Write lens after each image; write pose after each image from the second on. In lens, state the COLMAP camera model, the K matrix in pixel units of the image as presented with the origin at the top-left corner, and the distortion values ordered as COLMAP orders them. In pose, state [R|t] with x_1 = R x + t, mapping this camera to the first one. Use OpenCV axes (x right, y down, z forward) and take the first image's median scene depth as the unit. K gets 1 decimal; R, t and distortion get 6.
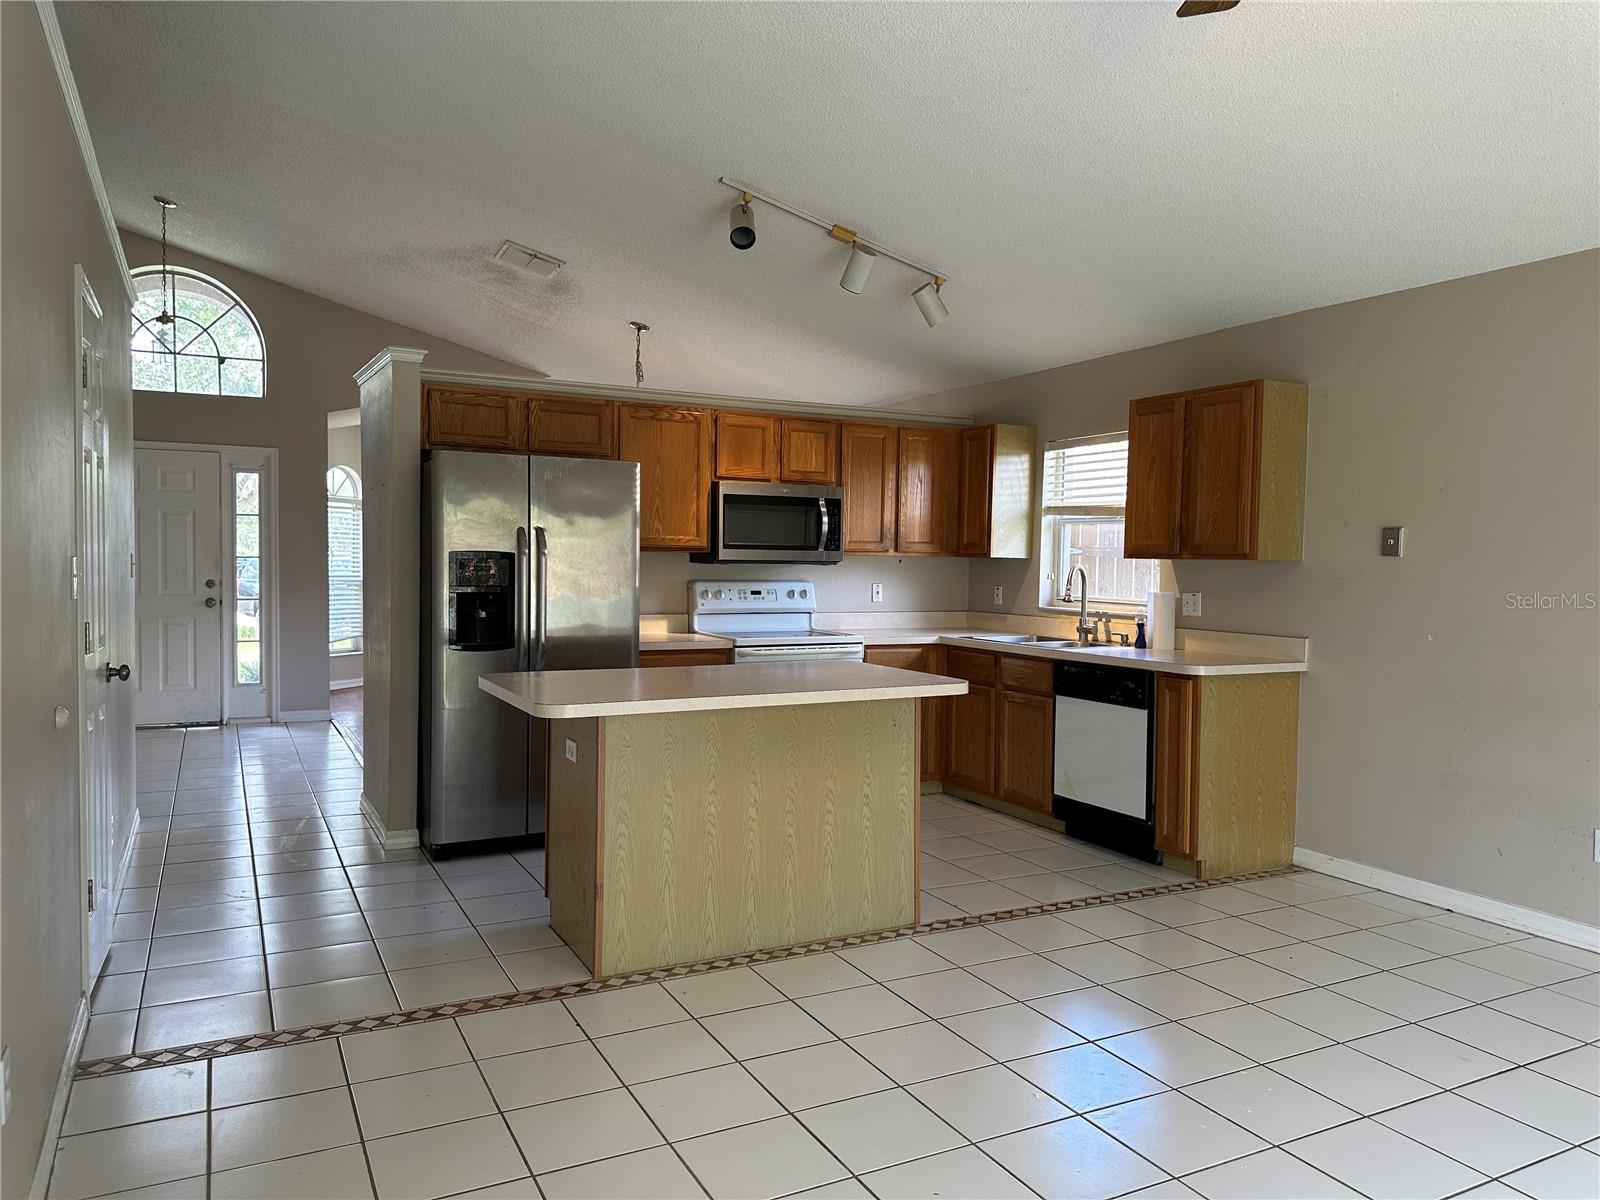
lens RADIAL K [[1113.6, 0, 800.0], [0, 1113.6, 600.0], [0, 0, 1]] dist [0.203272, -0.408559]
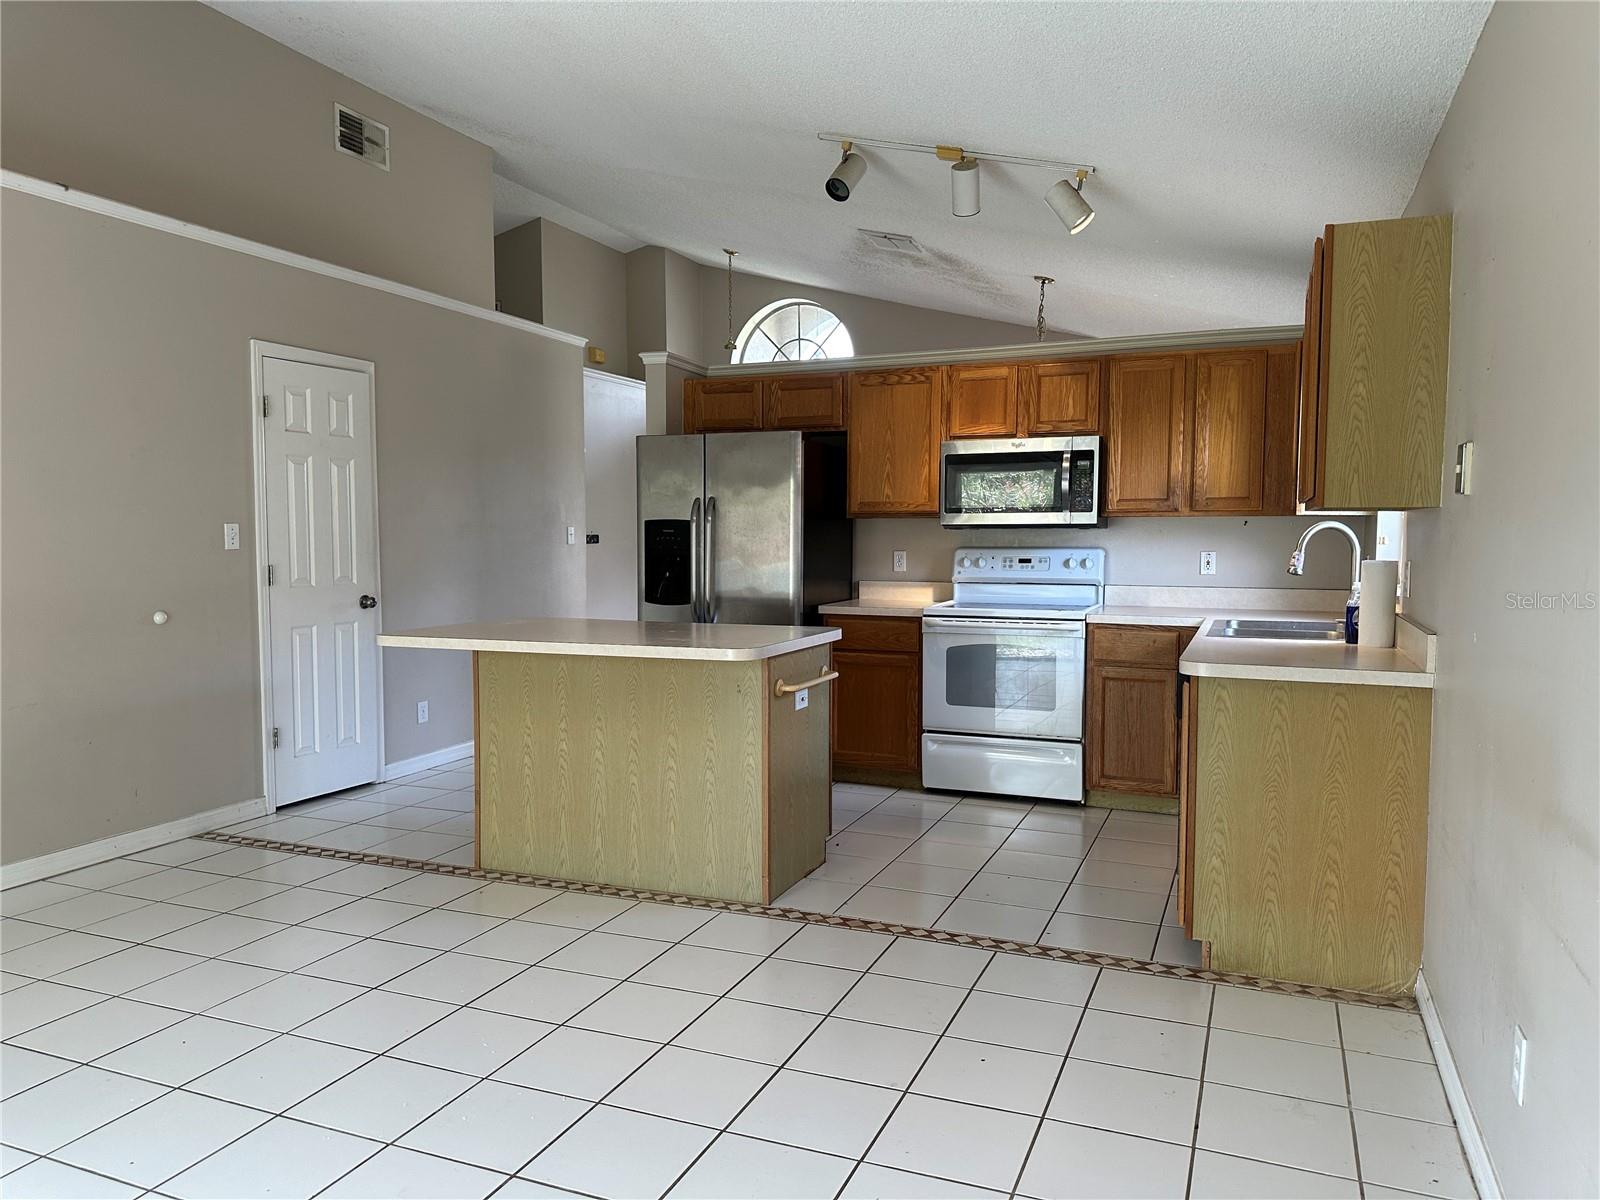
lens RADIAL K [[1113.6, 0, 800.0], [0, 1113.6, 600.0], [0, 0, 1]] dist [0.203272, -0.408559]
pose [[0.647843, 0.034217, -0.761005, 0.610215], [-0.021793, 0.999414, 0.026385, 0.005796], [0.761462, -0.000509, 0.648209, 0.306819]]
